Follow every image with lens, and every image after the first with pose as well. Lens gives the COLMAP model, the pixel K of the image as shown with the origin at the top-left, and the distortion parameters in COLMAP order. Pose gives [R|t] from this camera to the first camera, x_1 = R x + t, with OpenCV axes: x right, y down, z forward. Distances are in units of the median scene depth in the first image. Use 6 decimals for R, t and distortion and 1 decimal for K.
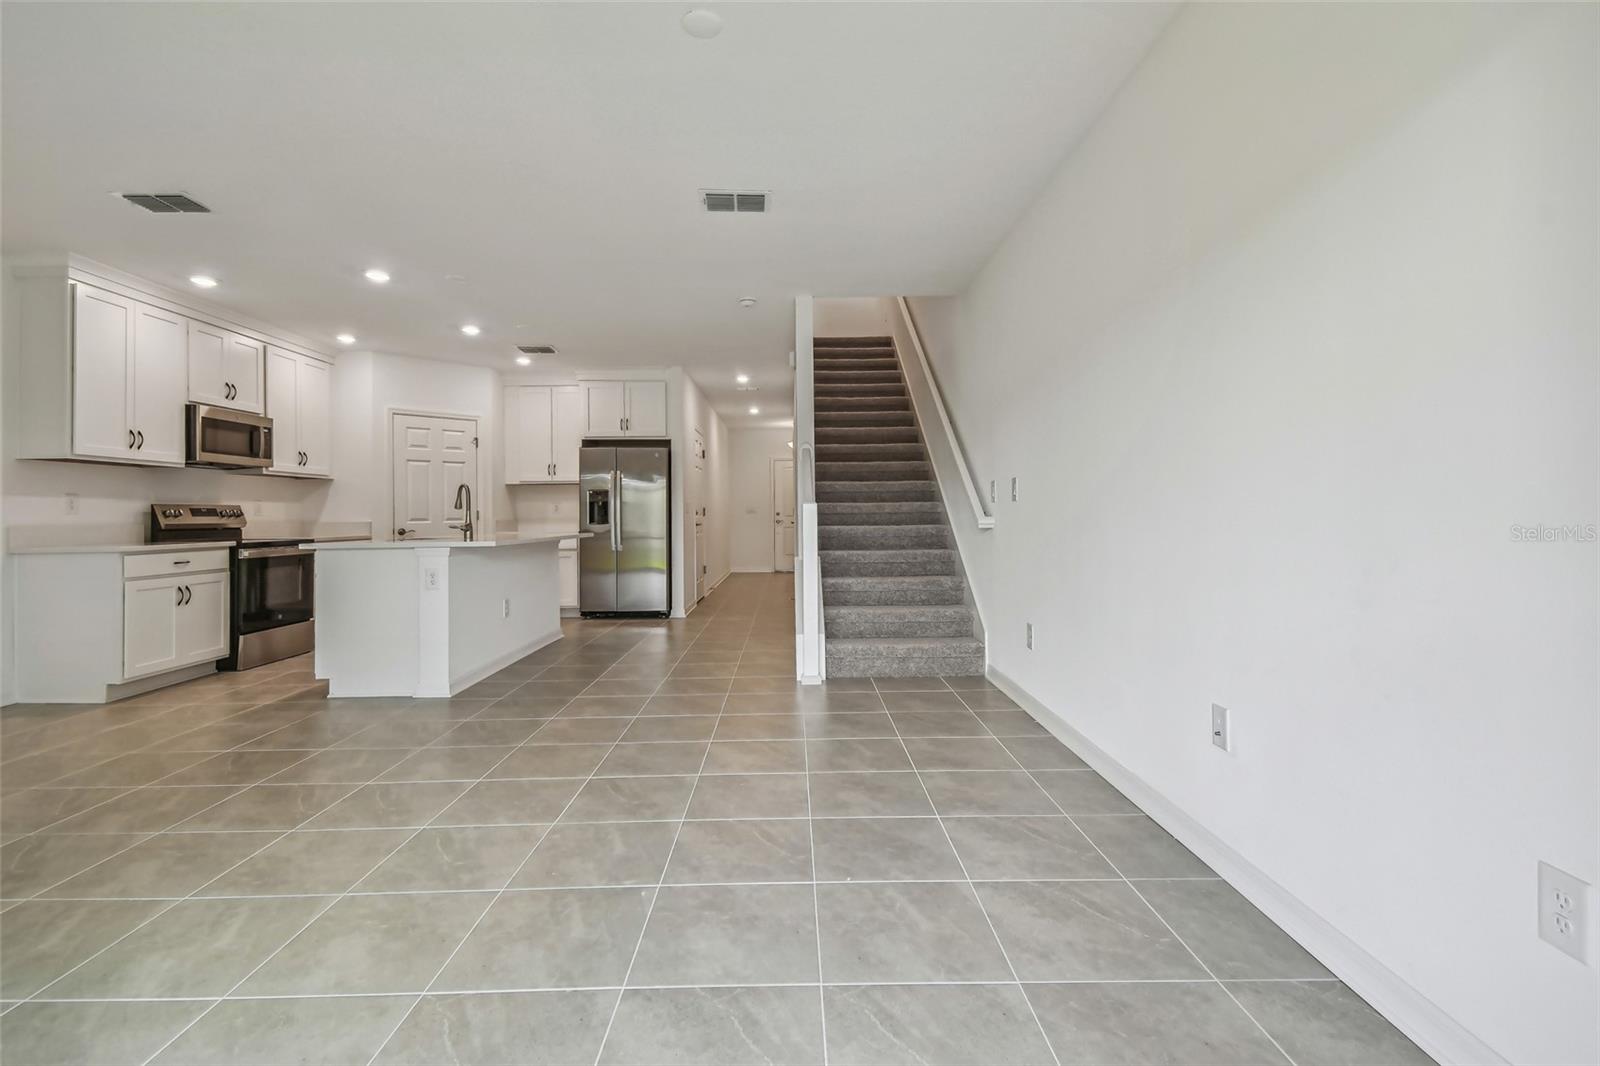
lens RADIAL K [[717.5, 0, 800.7], [0, 717.5, 506.6], [0, 0, 1]] dist [0.030190, -0.021886]
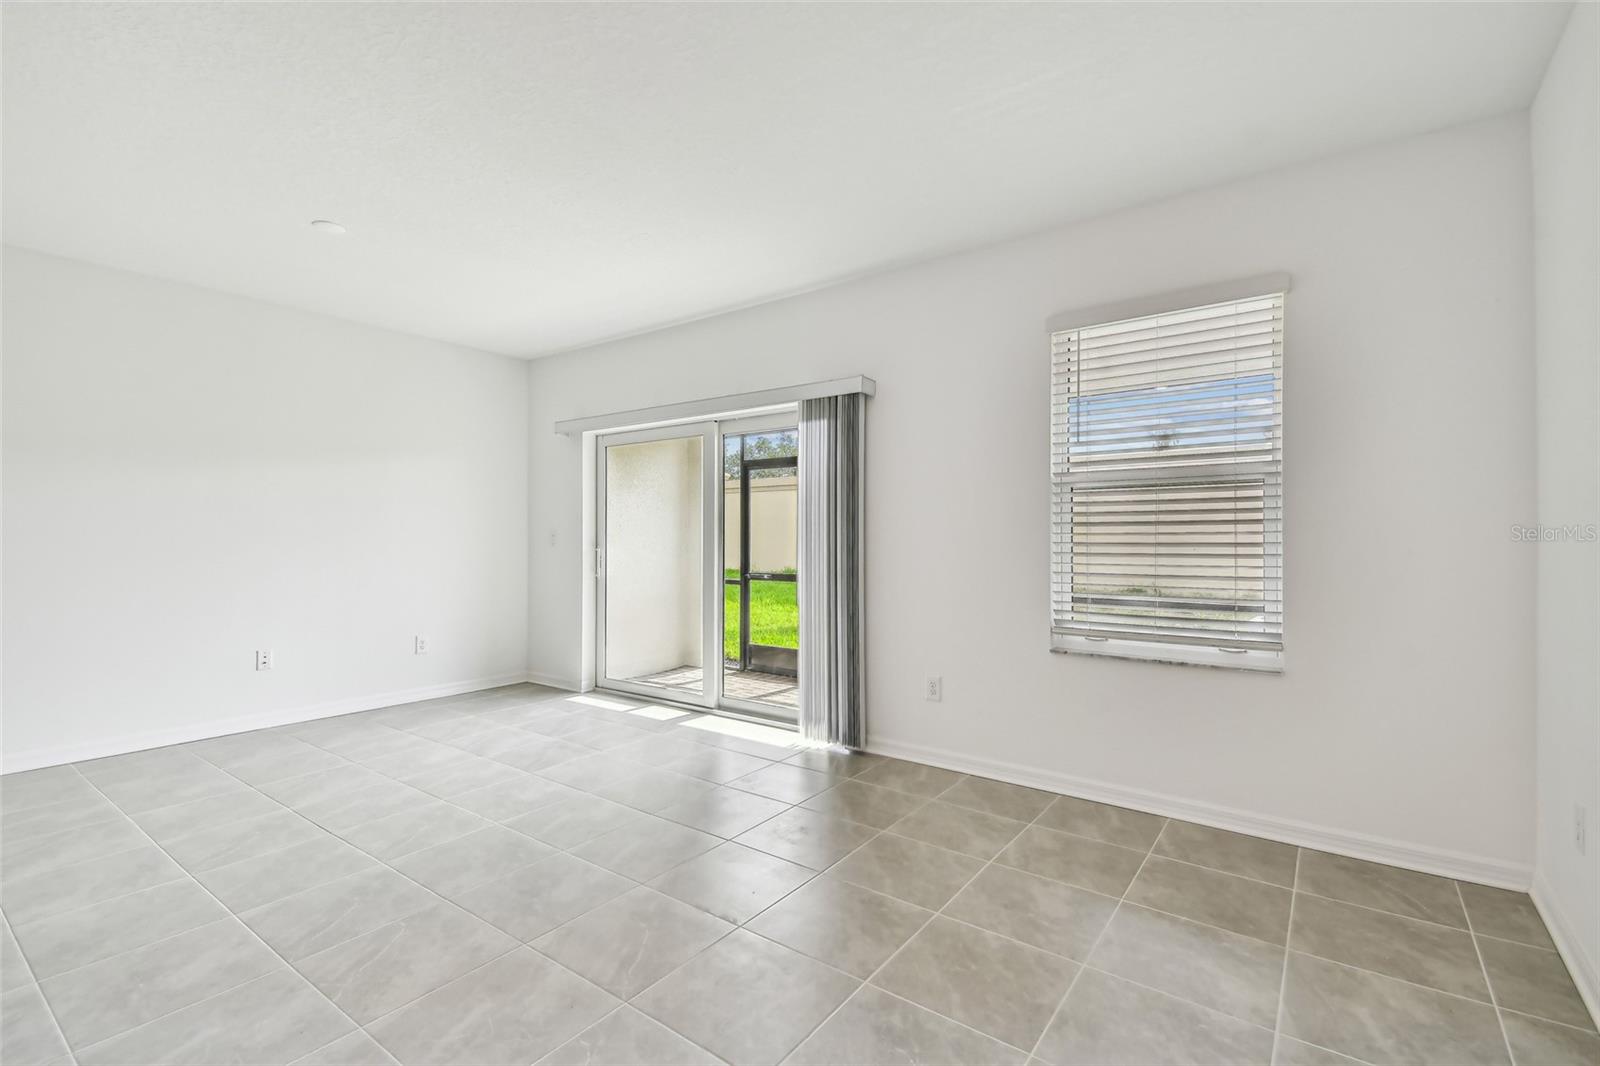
lens RADIAL K [[723.3, 0, 793.8], [0, 723.3, 544.3], [0, 0, 1]] dist [0.040080, -0.018815]
pose [[-0.787610, 0.003464, 0.616165, -0.757173], [0.001400, 0.999992, -0.003832, -0.009492], [-0.616173, -0.002155, -0.787608, 0.672925]]
